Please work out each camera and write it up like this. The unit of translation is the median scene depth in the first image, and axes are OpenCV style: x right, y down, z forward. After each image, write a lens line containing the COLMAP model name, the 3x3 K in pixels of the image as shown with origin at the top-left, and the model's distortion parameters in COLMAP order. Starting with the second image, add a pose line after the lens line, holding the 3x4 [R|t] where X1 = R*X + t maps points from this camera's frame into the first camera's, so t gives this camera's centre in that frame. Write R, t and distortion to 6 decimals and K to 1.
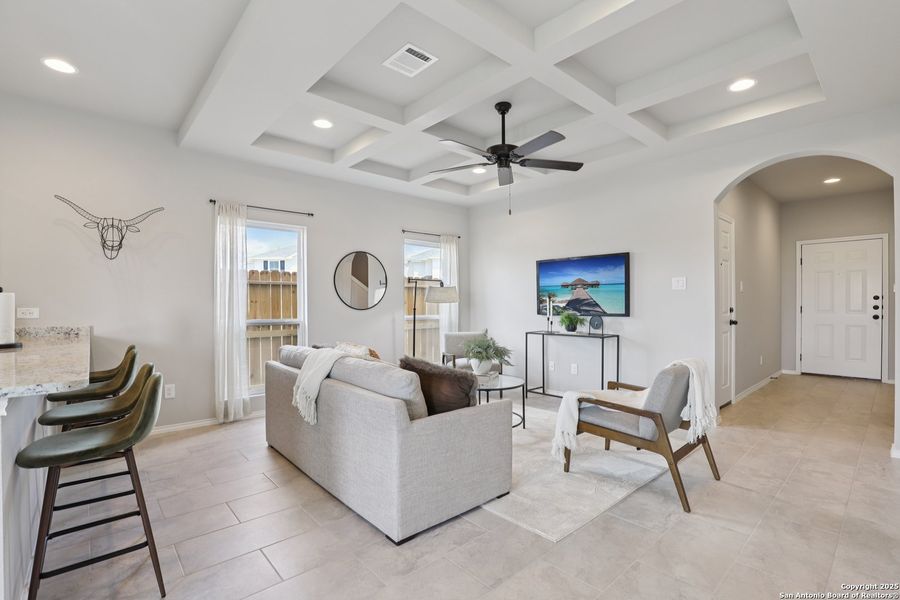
lens RADIAL K [[421.5, 0, 455.6], [0, 421.5, 306.0], [0, 0, 1]] dist [-0.003483, -0.000158]
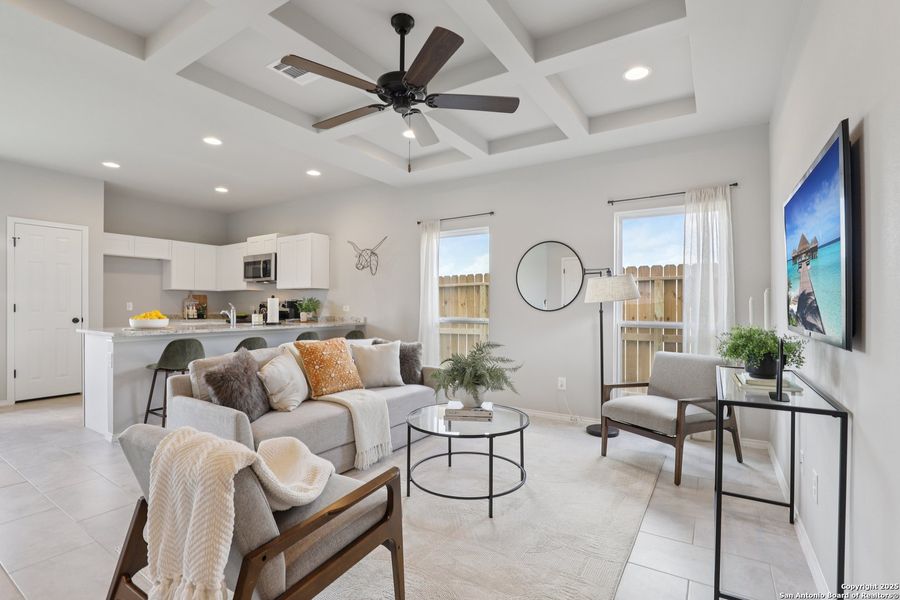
lens RADIAL K [[424.5, 0, 423.8], [0, 424.5, 303.7], [0, 0, 1]] dist [0.009172, 0.000327]
pose [[0.243960, 0.003032, -0.969781, 0.584873], [-0.006860, 0.999975, 0.001401, -0.006286], [0.969761, 0.006311, 0.243974, 0.610245]]
